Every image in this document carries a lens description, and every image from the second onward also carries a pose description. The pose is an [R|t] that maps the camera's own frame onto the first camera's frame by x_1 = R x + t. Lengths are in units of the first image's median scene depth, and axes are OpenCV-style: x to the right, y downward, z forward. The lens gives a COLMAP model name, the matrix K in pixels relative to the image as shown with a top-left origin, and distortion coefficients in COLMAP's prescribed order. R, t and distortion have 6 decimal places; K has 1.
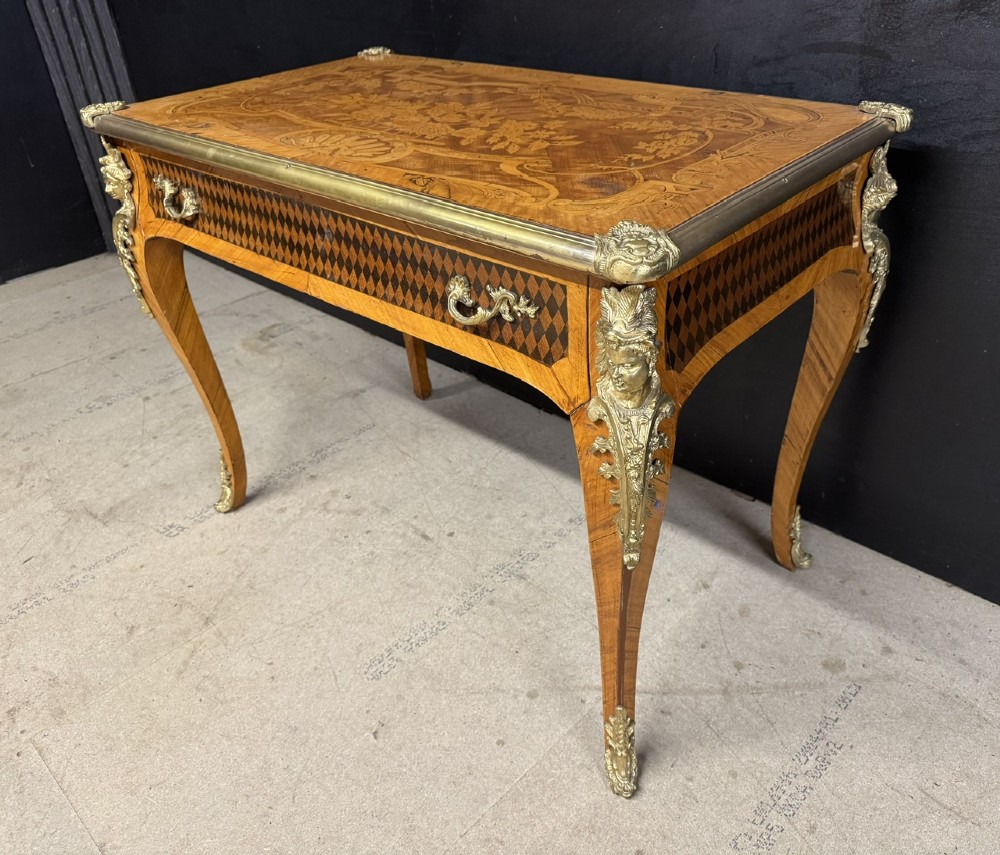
lens RADIAL K [[806.5, 0, 521.6], [0, 806.5, 434.1], [0, 0, 1]] dist [0.070192, -0.084557]
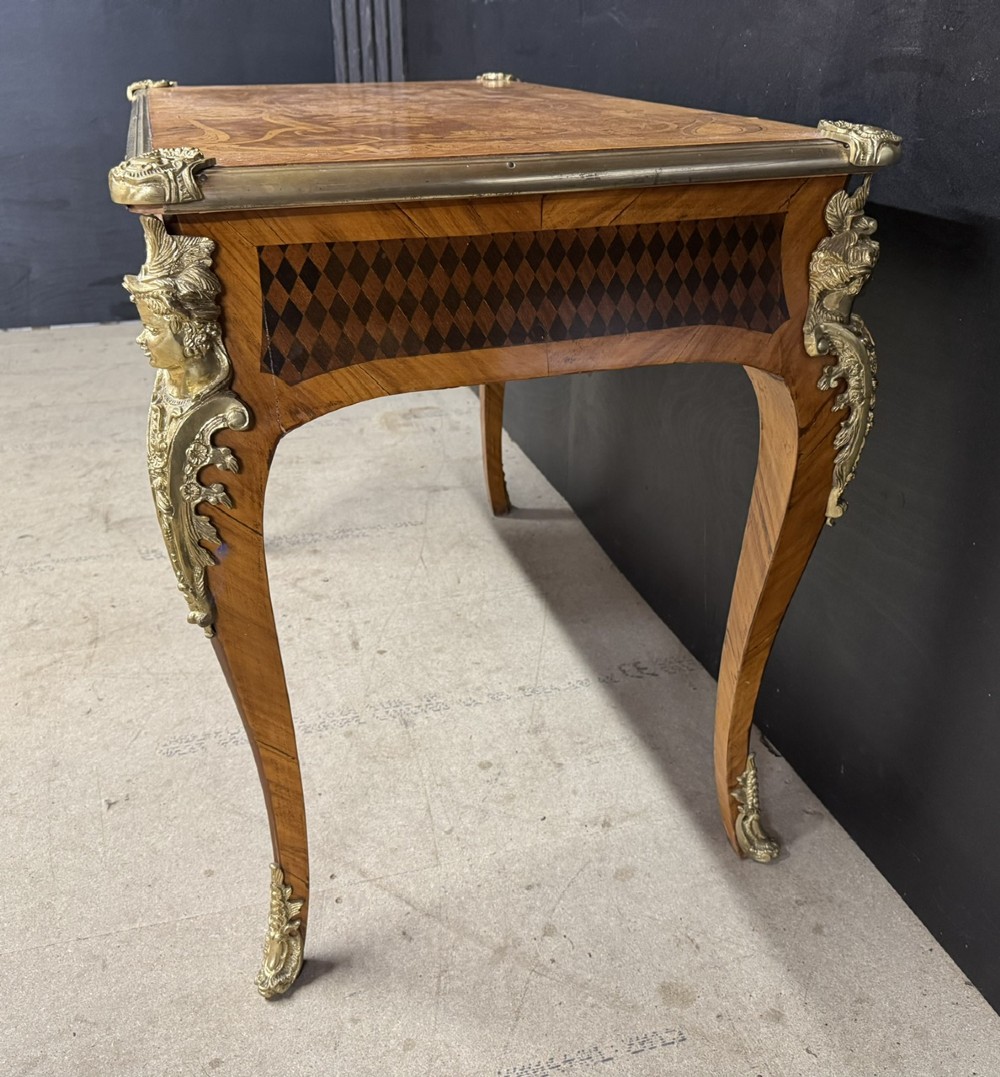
lens RADIAL K [[1016.9, 0, 505.9], [0, 1016.9, 538.4], [0, 0, 1]] dist [0.055627, 0.000000]
pose [[0.854661, 0.271847, -0.442329, 0.581462], [-0.319156, 0.947070, -0.034615, 0.019568], [0.409506, 0.170756, 0.896185, 0.185022]]
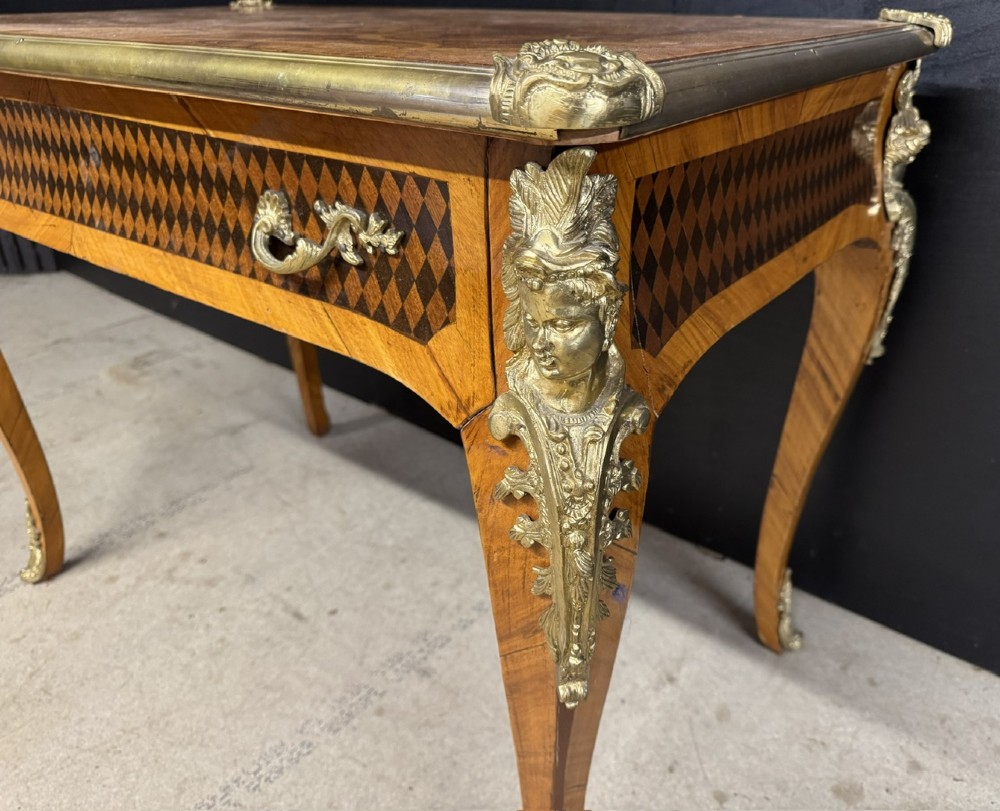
lens RADIAL K [[786.2, 0, 533.3], [0, 786.2, 413.4], [0, 0, 1]] dist [0.013047, -0.038996]
pose [[0.996241, 0.004490, 0.086505, 0.044857], [0.003280, 0.995984, -0.089469, 0.009423], [-0.086560, 0.089416, 0.992226, 0.329107]]
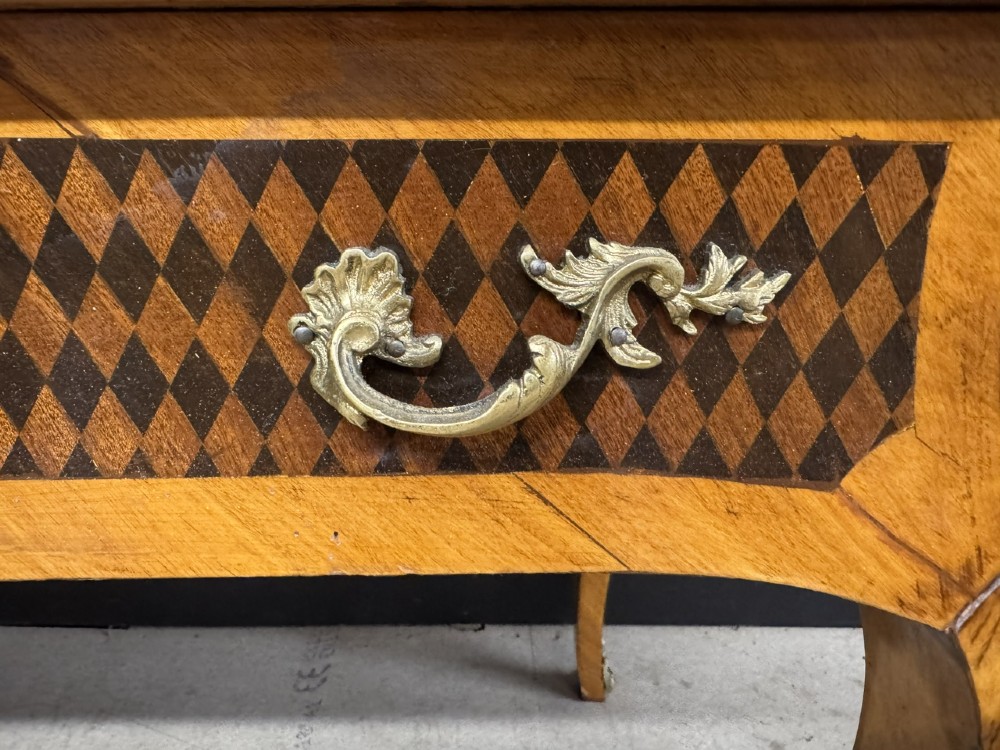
lens RADIAL K [[712.8, 0, 455.1], [0, 712.8, 367.0], [0, 0, 1]] dist [0.023890, -0.028788]
pose [[0.742989, -0.193435, 0.640742, -0.145965], [0.346842, 0.930031, -0.121421, -0.096338], [-0.572423, 0.312451, 0.758094, 0.624822]]
